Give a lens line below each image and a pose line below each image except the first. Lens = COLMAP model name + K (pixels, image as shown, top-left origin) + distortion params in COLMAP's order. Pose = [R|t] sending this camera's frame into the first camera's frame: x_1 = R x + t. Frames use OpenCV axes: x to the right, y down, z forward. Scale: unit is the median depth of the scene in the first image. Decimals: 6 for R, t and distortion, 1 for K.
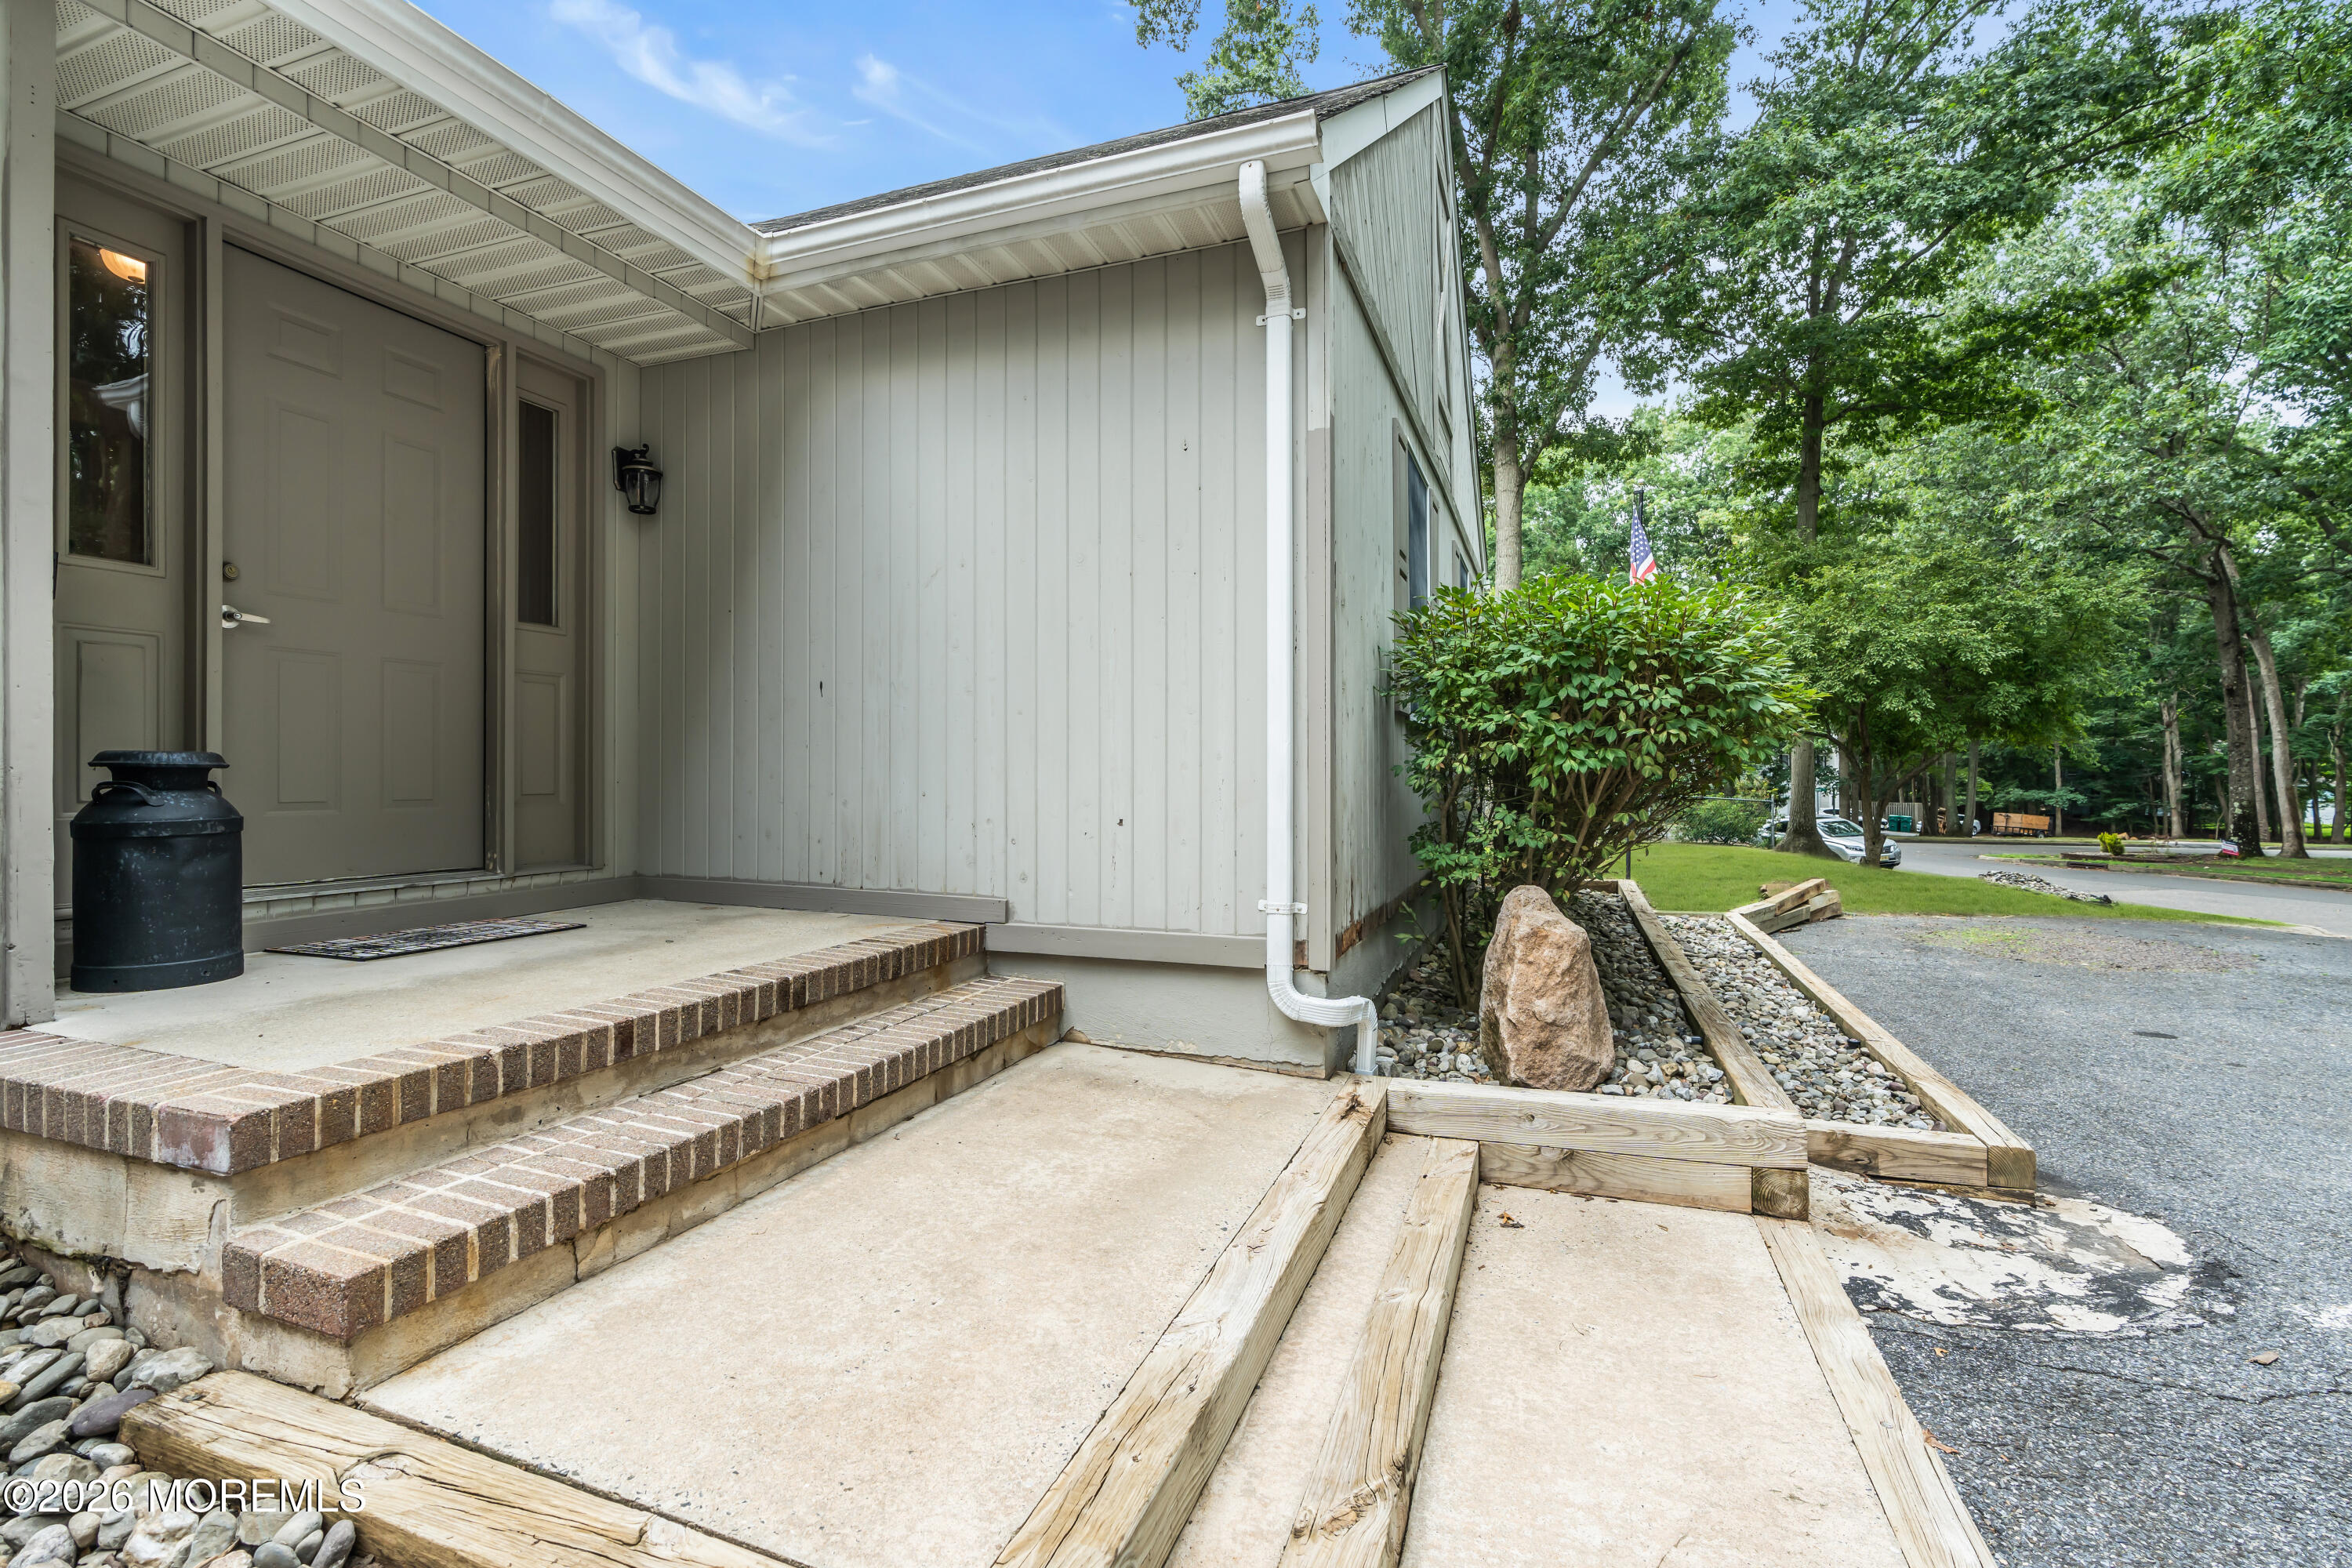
lens RADIAL K [[1061.8, 0, 1173.5], [0, 1061.8, 776.4], [0, 0, 1]] dist [0.006895, 0.000748]
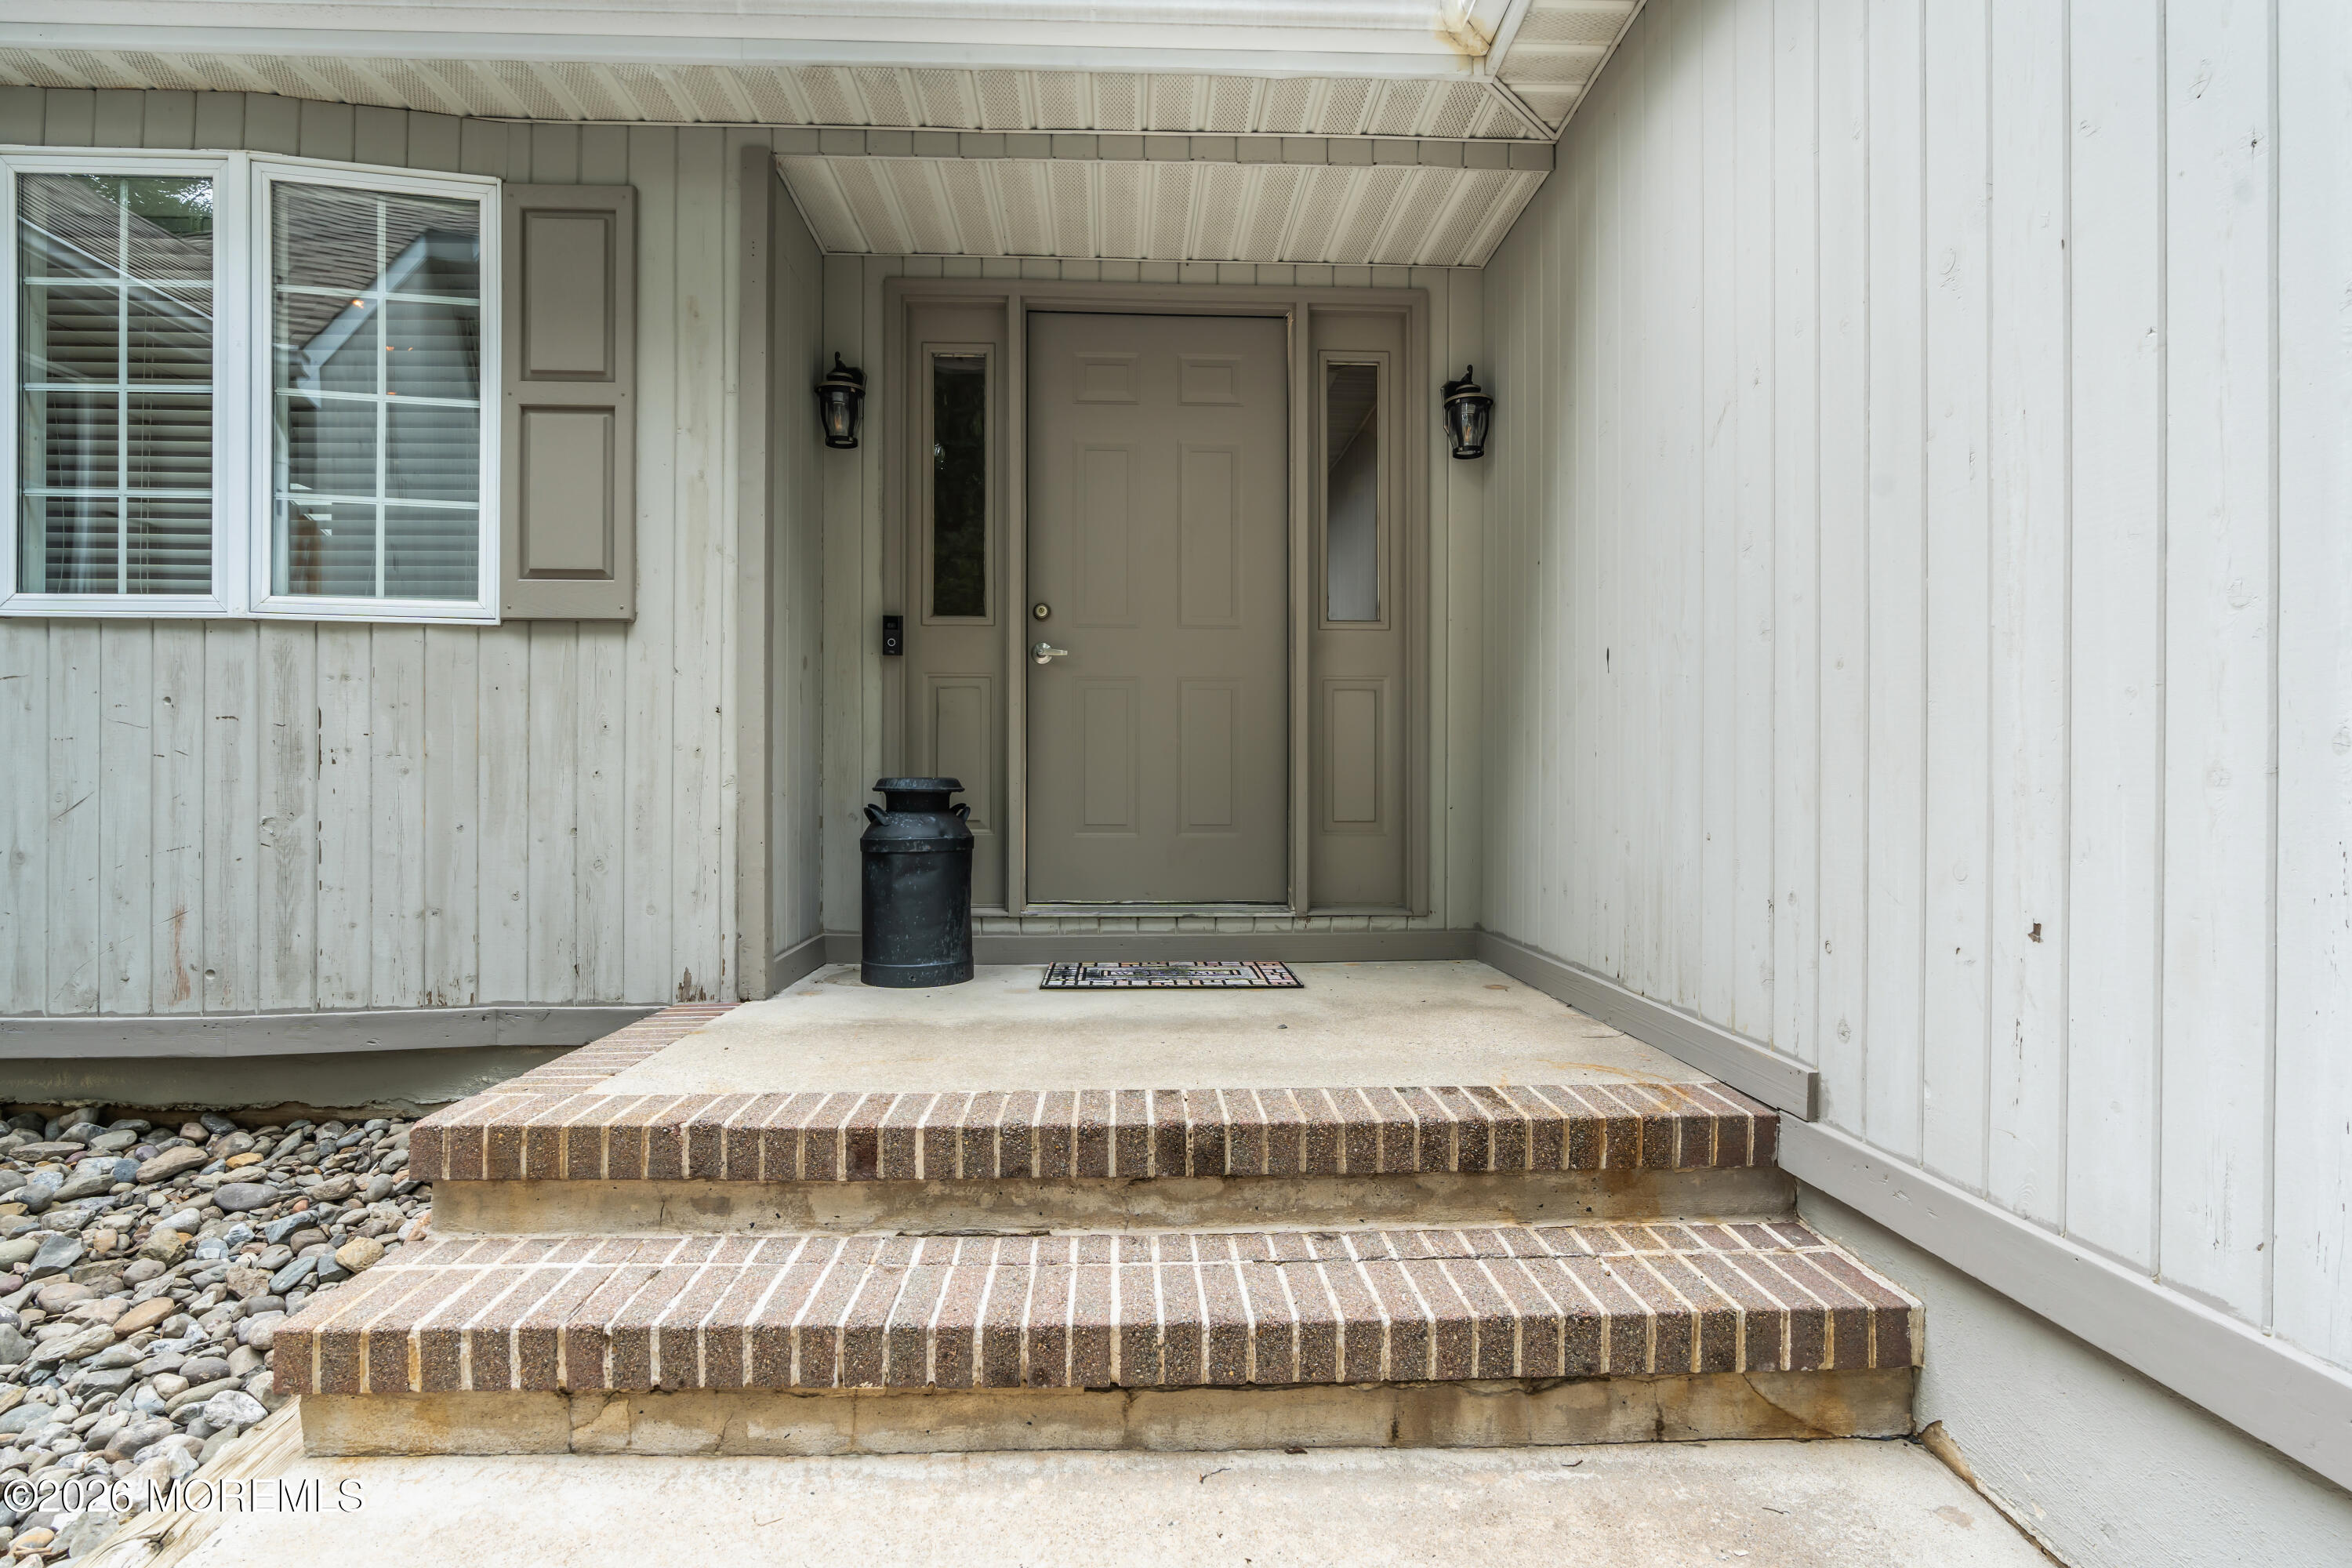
lens RADIAL K [[1170.4, 0, 1175.3], [0, 1170.4, 779.6], [0, 0, 1]] dist [-0.000069, -0.000833]
pose [[0.392902, -0.014281, -0.919469, 0.273449], [-0.005798, 0.999821, -0.018007, -0.000396], [0.919562, 0.012406, 0.392749, 0.730016]]
